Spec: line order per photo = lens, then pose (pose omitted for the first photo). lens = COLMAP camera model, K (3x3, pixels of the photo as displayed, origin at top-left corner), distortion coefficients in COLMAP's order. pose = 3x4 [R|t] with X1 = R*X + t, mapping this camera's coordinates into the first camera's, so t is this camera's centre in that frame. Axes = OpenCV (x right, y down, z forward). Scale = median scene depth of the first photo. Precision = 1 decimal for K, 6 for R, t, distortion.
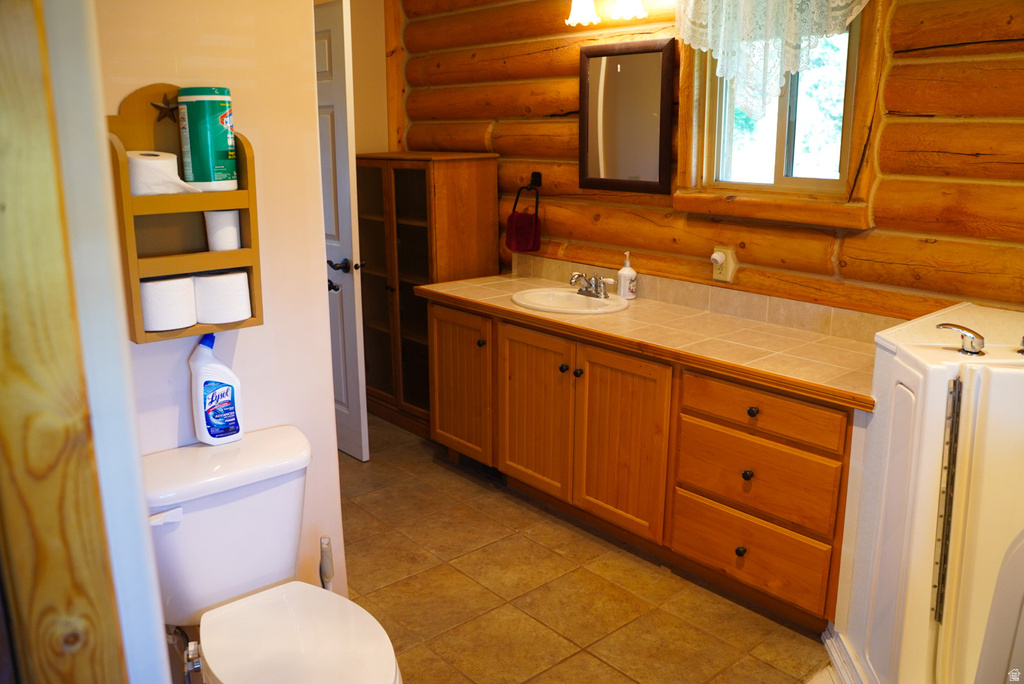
lens RADIAL K [[825.2, 0, 516.7], [0, 825.2, 343.5], [0, 0, 1]] dist [-0.116054, 0.085262]
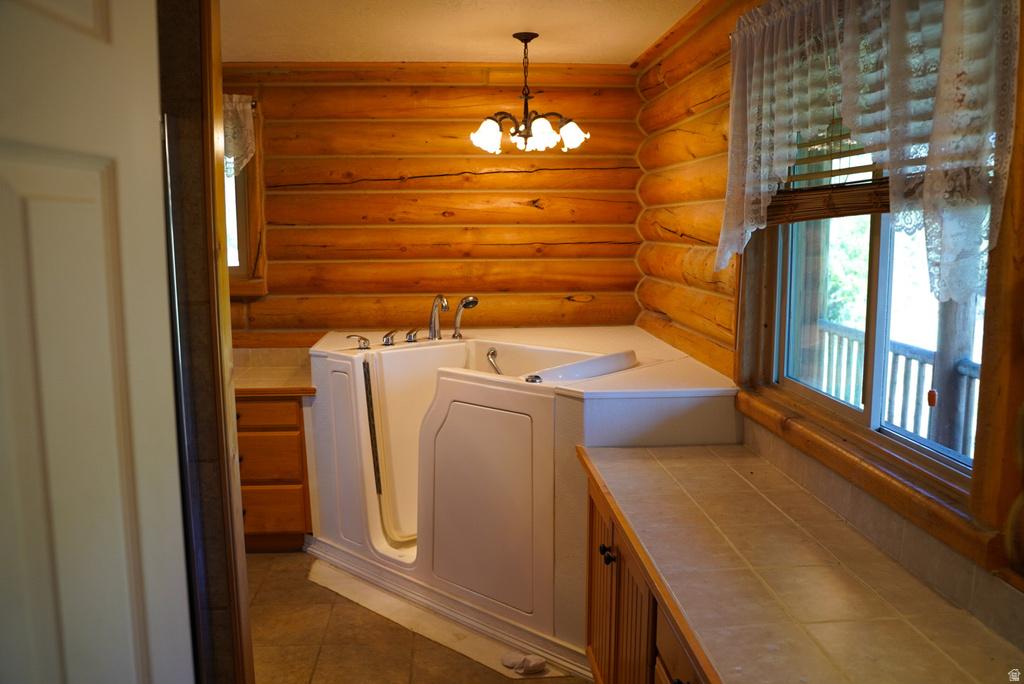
lens RADIAL K [[825.2, 0, 511.0], [0, 825.2, 343.4], [0, 0, 1]] dist [-0.116054, 0.085262]
pose [[0.604338, -0.116521, 0.788161, -0.593990], [0.202678, 0.979188, -0.010645, 0.070861], [-0.770518, 0.166176, 0.615377, -0.368317]]
